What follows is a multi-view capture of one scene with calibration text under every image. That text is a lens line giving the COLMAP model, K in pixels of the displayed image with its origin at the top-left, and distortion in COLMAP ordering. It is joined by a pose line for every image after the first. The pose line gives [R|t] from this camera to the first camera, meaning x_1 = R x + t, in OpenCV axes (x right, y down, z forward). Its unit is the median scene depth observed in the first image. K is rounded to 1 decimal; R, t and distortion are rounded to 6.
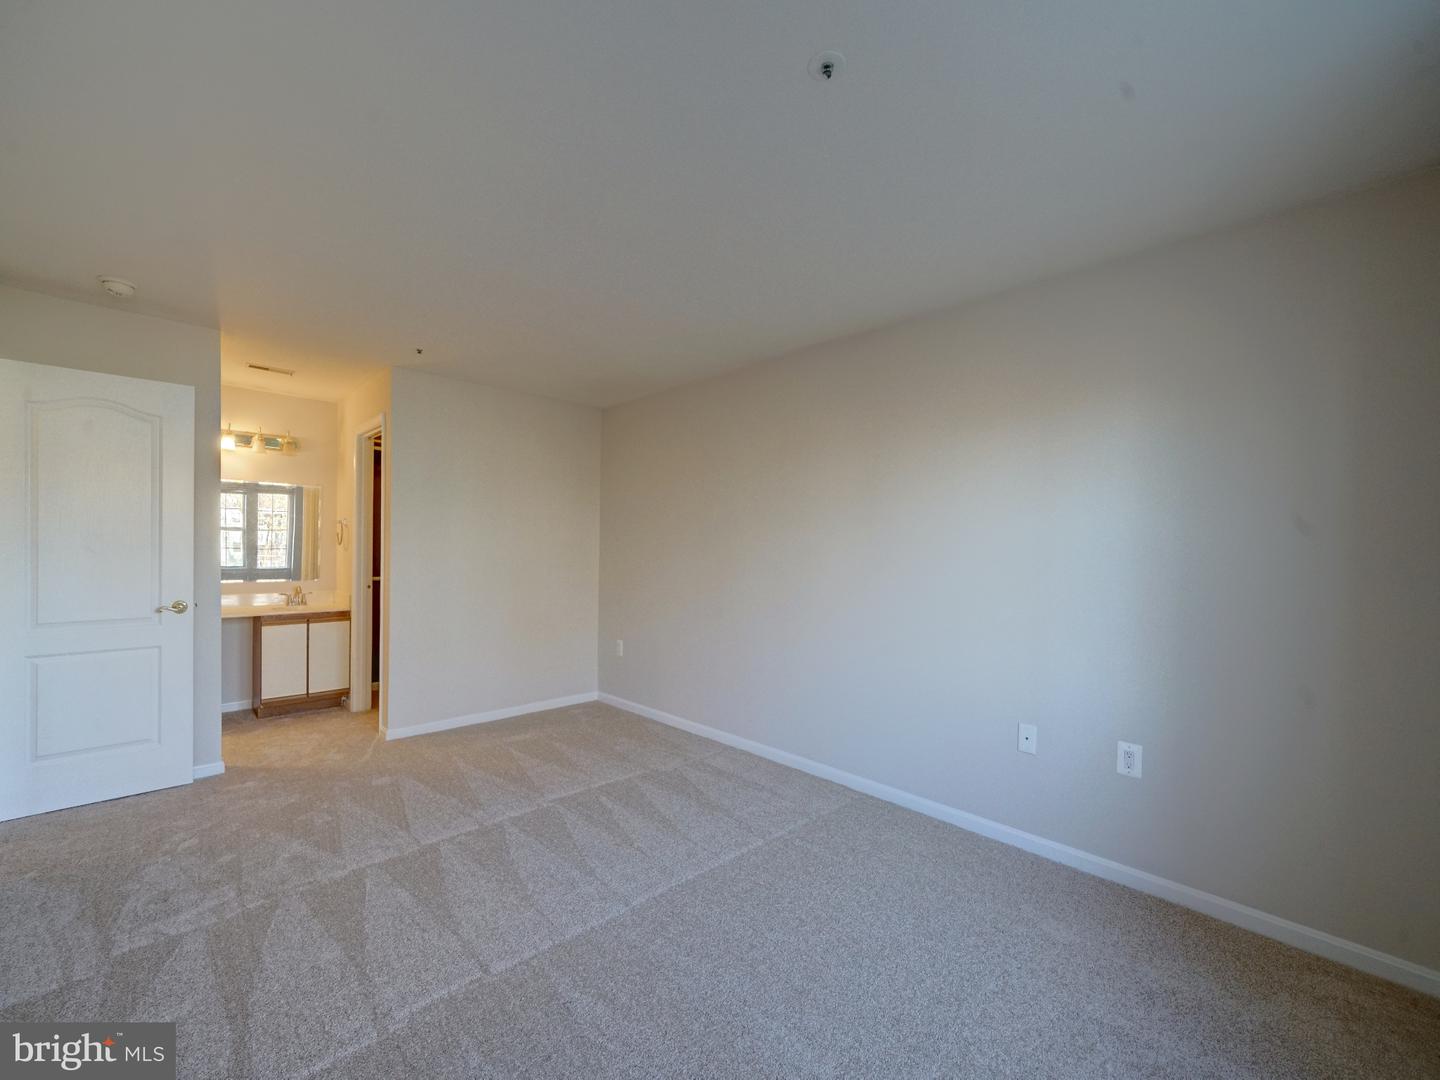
lens RADIAL K [[582.4, 0, 714.5], [0, 582.4, 545.0], [0, 0, 1]] dist [-0.003114, 0.003122]
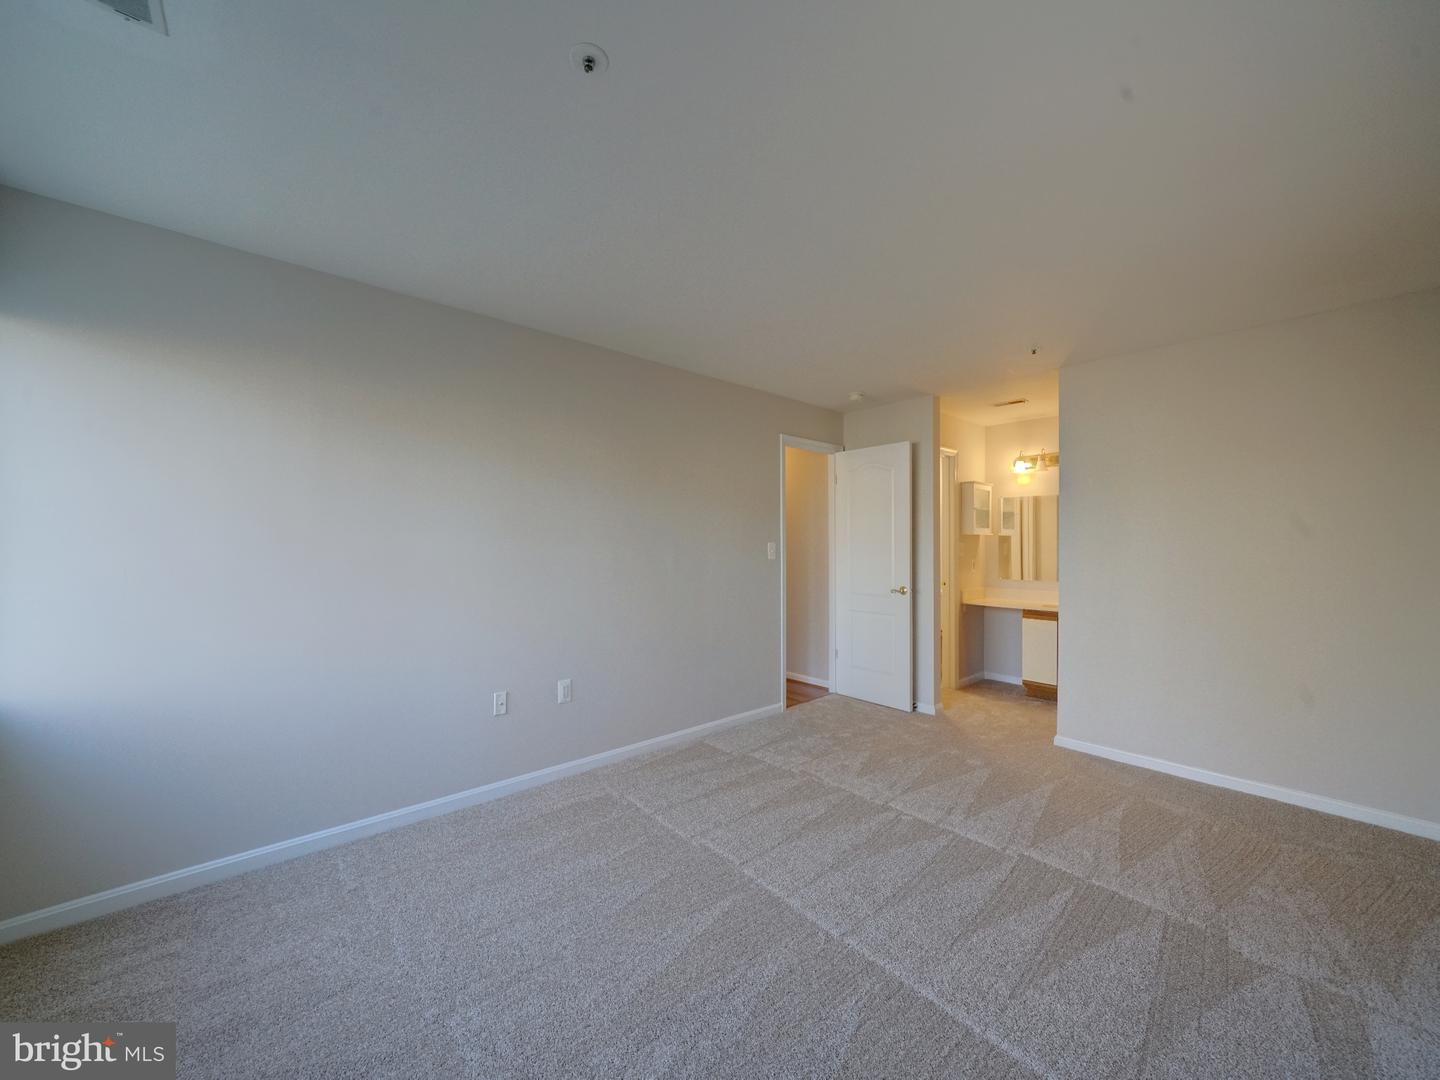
lens RADIAL K [[555.7, 0, 718.2], [0, 555.7, 542.4], [0, 0, 1]] dist [0.001652, 0.000189]
pose [[-0.045760, -0.017054, -0.998807, 0.539033], [0.000672, 0.999854, -0.017103, 0.007585], [0.998952, -0.001454, -0.045742, 0.602558]]
